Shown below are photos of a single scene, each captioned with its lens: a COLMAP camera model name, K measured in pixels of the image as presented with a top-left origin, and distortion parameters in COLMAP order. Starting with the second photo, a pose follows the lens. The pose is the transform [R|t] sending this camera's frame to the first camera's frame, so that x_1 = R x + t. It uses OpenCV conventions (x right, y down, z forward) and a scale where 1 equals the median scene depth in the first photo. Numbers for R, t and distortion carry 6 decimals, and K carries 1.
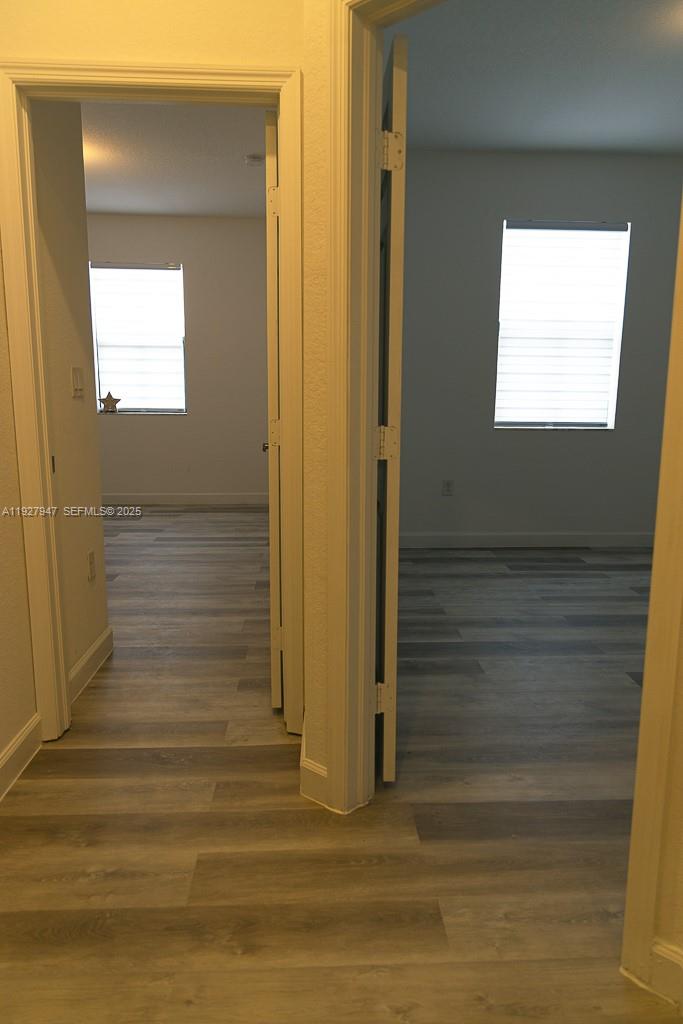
lens RADIAL K [[686.7, 0, 343.7], [0, 686.7, 511.7], [0, 0, 1]] dist [-0.022853, 0.009906]
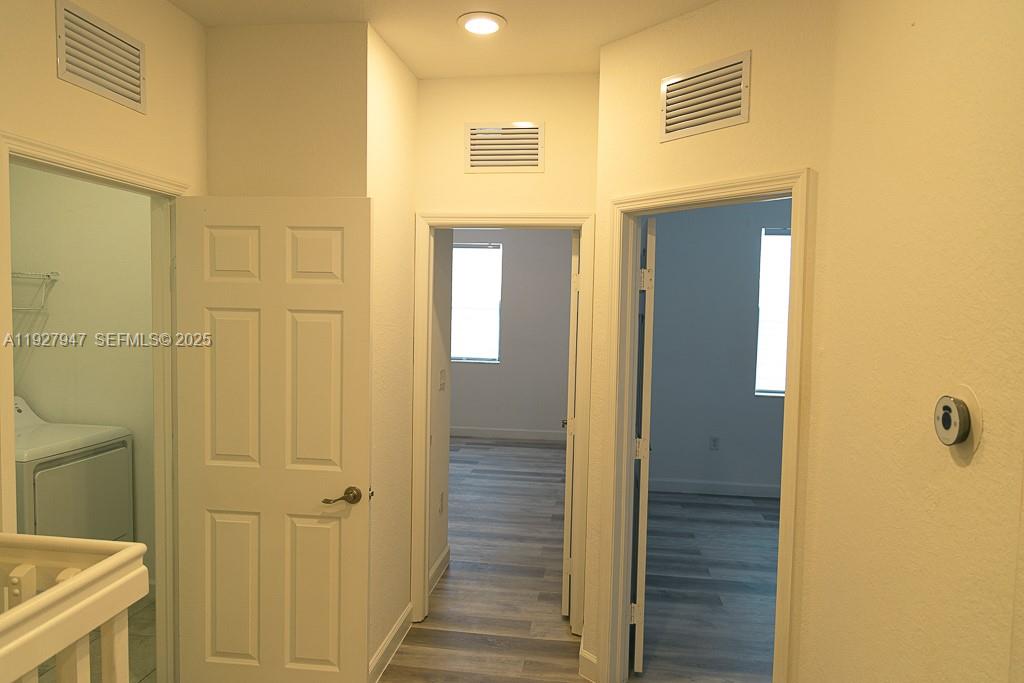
lens RADIAL K [[686.7, 0, 505.6], [0, 686.7, 333.5], [0, 0, 1]] dist [-0.022853, 0.009906]
pose [[0.980868, 0.024535, -0.193121, 0.034416], [-0.049213, 0.991055, -0.124045, -0.094144], [0.188350, 0.131176, 0.973302, -0.403996]]
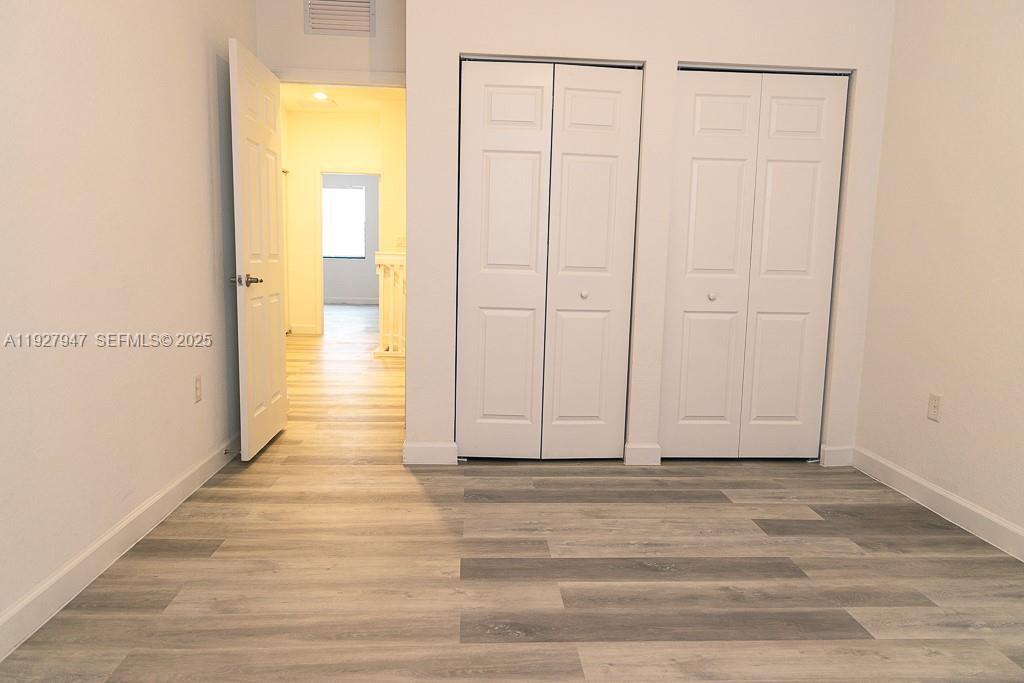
lens RADIAL K [[686.7, 0, 512.3], [0, 686.7, 340.7], [0, 0, 1]] dist [-0.022853, 0.009906]
pose [[-0.999476, -0.028507, -0.015328, -0.498272], [-0.031830, 0.951596, 0.305698, -0.344067], [0.005871, 0.306025, -0.952005, 2.032990]]
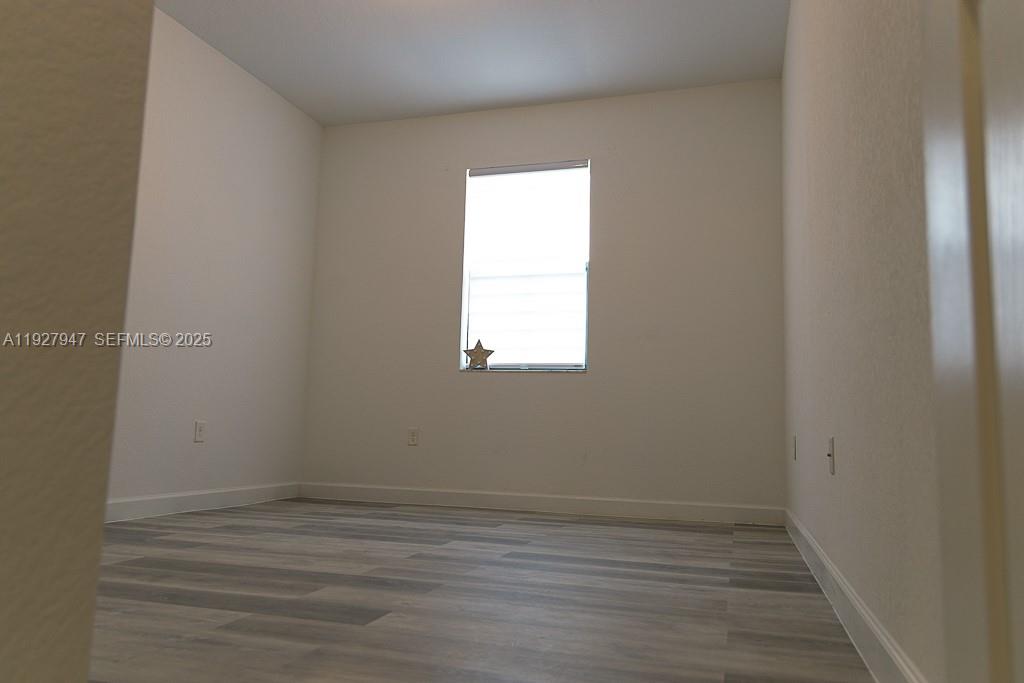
lens RADIAL K [[686.7, 0, 508.3], [0, 686.7, 352.0], [0, 0, 1]] dist [-0.022853, 0.009906]
pose [[0.934266, -0.023788, -0.355783, -0.140095], [-0.086682, 0.952690, -0.291320, 0.077369], [0.345881, 0.303010, 0.888004, 0.824697]]
